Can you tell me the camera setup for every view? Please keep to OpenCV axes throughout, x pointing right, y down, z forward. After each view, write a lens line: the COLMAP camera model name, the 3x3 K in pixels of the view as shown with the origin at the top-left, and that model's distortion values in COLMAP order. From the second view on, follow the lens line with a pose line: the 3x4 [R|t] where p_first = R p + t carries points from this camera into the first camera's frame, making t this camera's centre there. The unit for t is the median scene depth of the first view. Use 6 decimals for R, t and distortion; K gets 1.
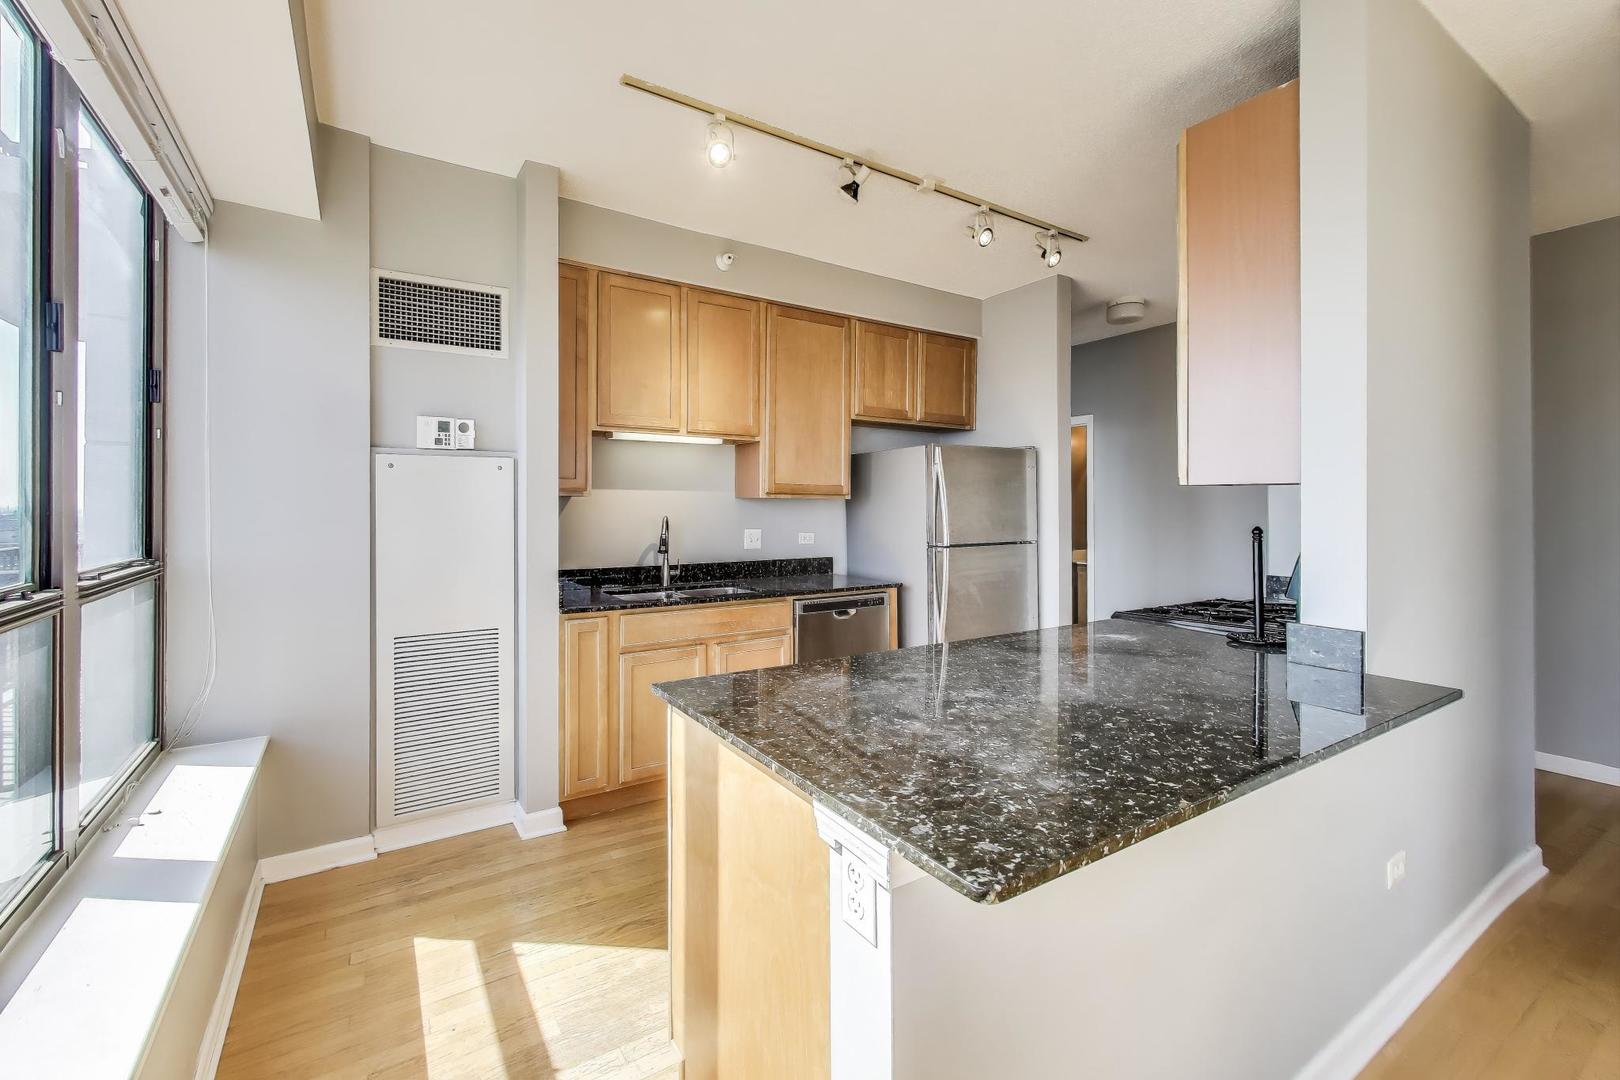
lens RADIAL K [[688.6, 0, 812.9], [0, 688.6, 504.1], [0, 0, 1]] dist [0.014897, 0.000046]
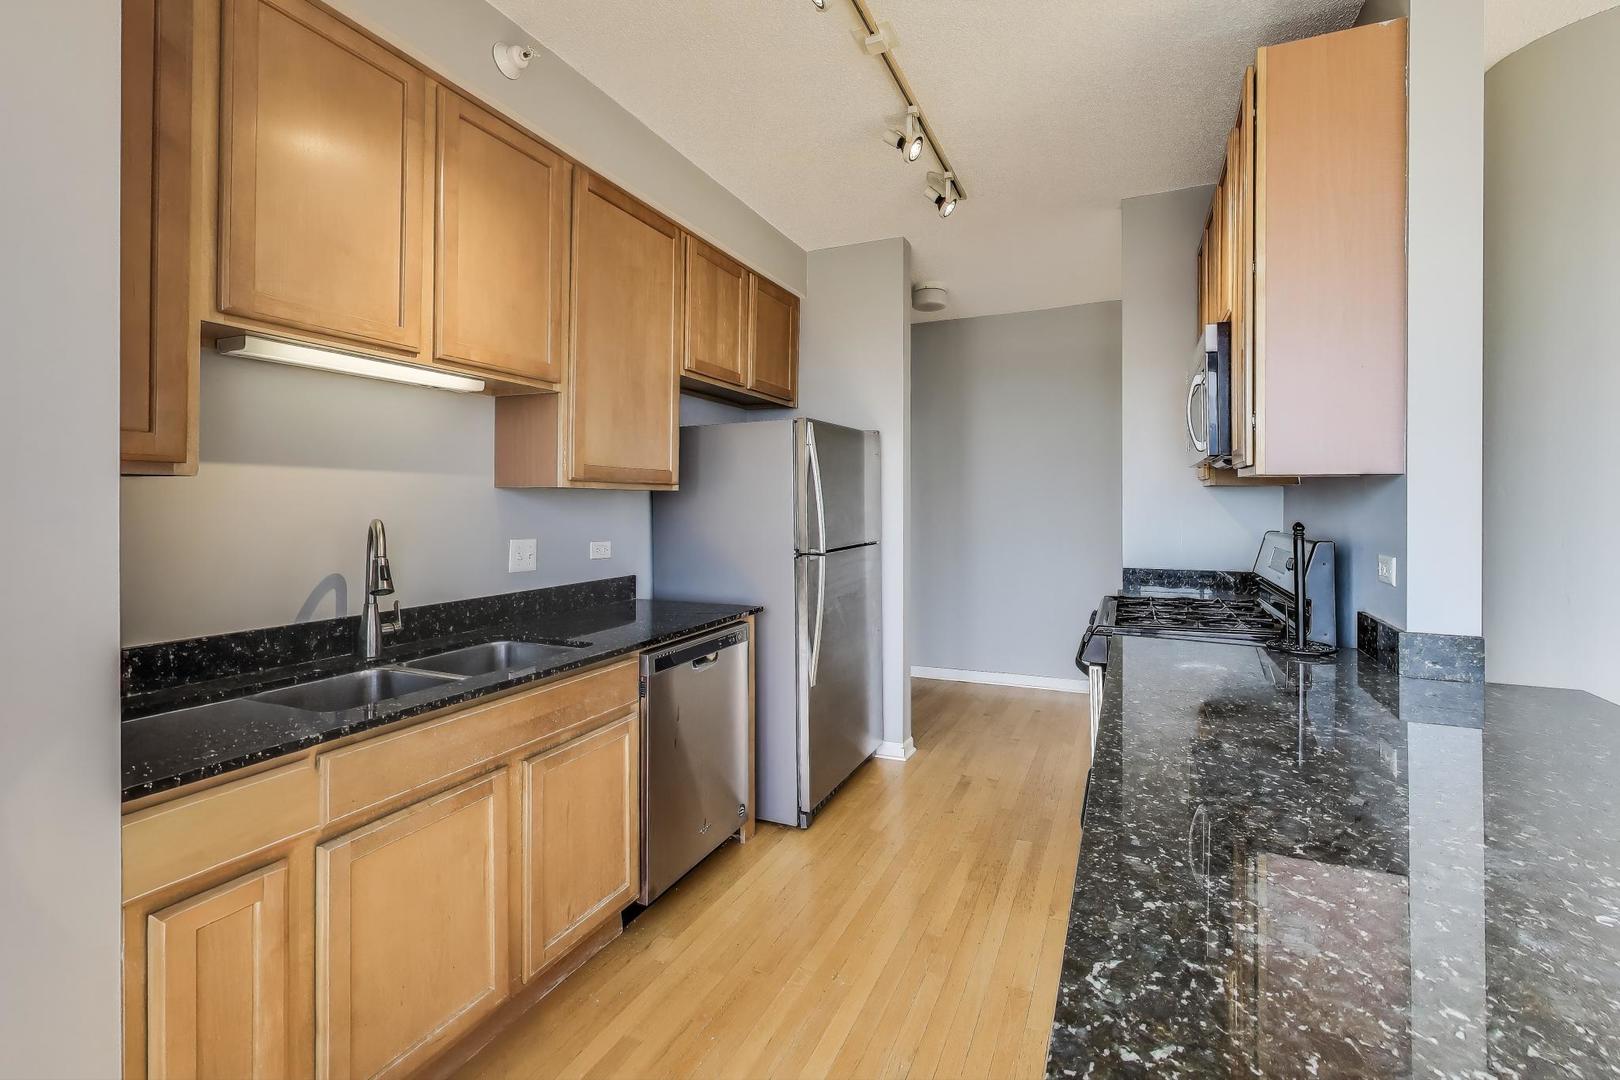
lens RADIAL K [[664.7, 0, 860.2], [0, 664.7, 500.2], [0, 0, 1]] dist [0.000220, 0.000388]
pose [[0.823308, 0.000431, 0.567595, -0.185754], [-0.000346, 1.000000, -0.000257, 0.002675], [-0.567595, 0.000015, 0.823308, 0.368658]]
